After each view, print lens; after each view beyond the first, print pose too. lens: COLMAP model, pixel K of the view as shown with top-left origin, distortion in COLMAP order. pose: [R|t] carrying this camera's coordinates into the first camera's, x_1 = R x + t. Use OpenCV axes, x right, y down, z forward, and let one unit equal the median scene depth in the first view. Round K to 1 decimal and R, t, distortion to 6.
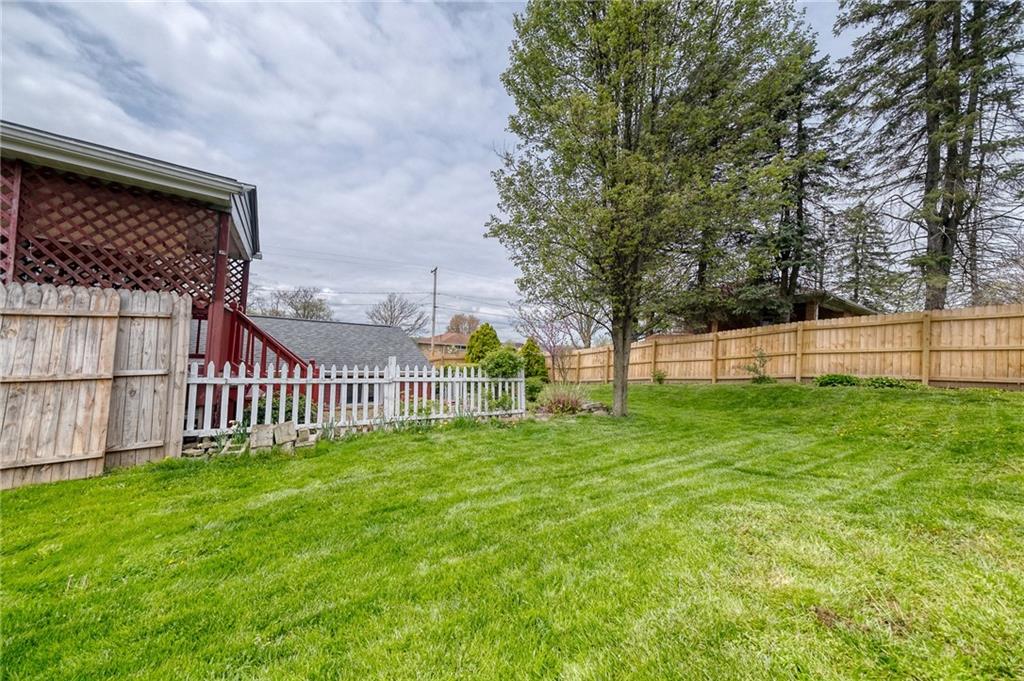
lens RADIAL K [[353.7, 0, 512.0], [0, 353.7, 340.5], [0, 0, 1]] dist [0.000389, 0.000023]
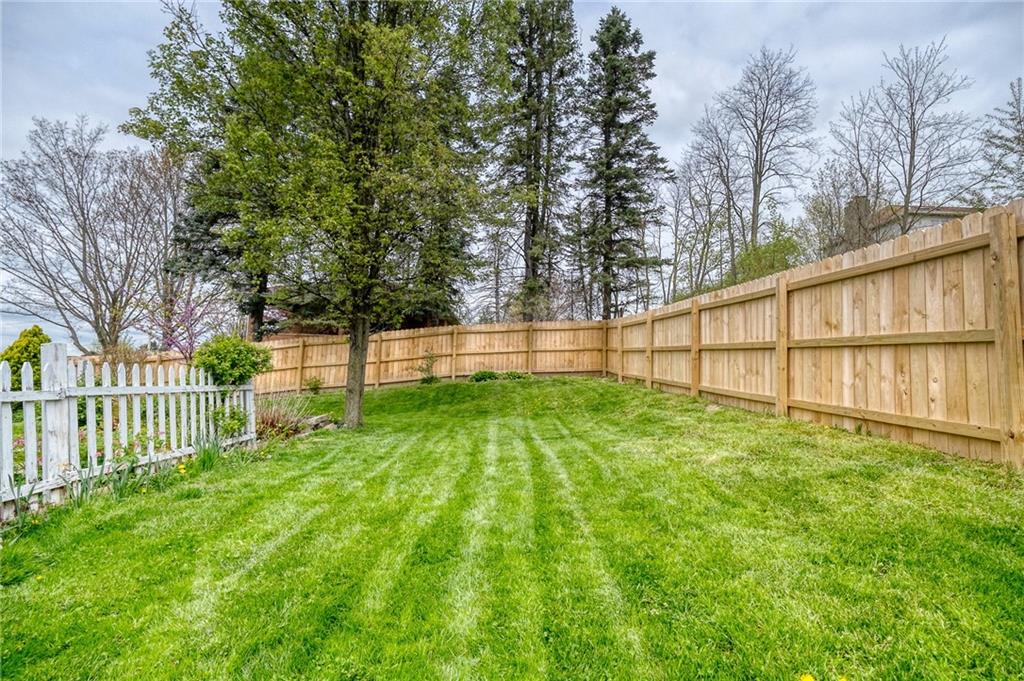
lens RADIAL K [[452.2, 0, 516.5], [0, 452.2, 339.8], [0, 0, 1]] dist [0.016078, -0.000086]
pose [[0.529856, 0.030987, 0.847521, -0.289349], [-0.017174, 0.999519, -0.025807, 0.026560], [-0.847914, -0.000882, 0.530133, 0.104974]]
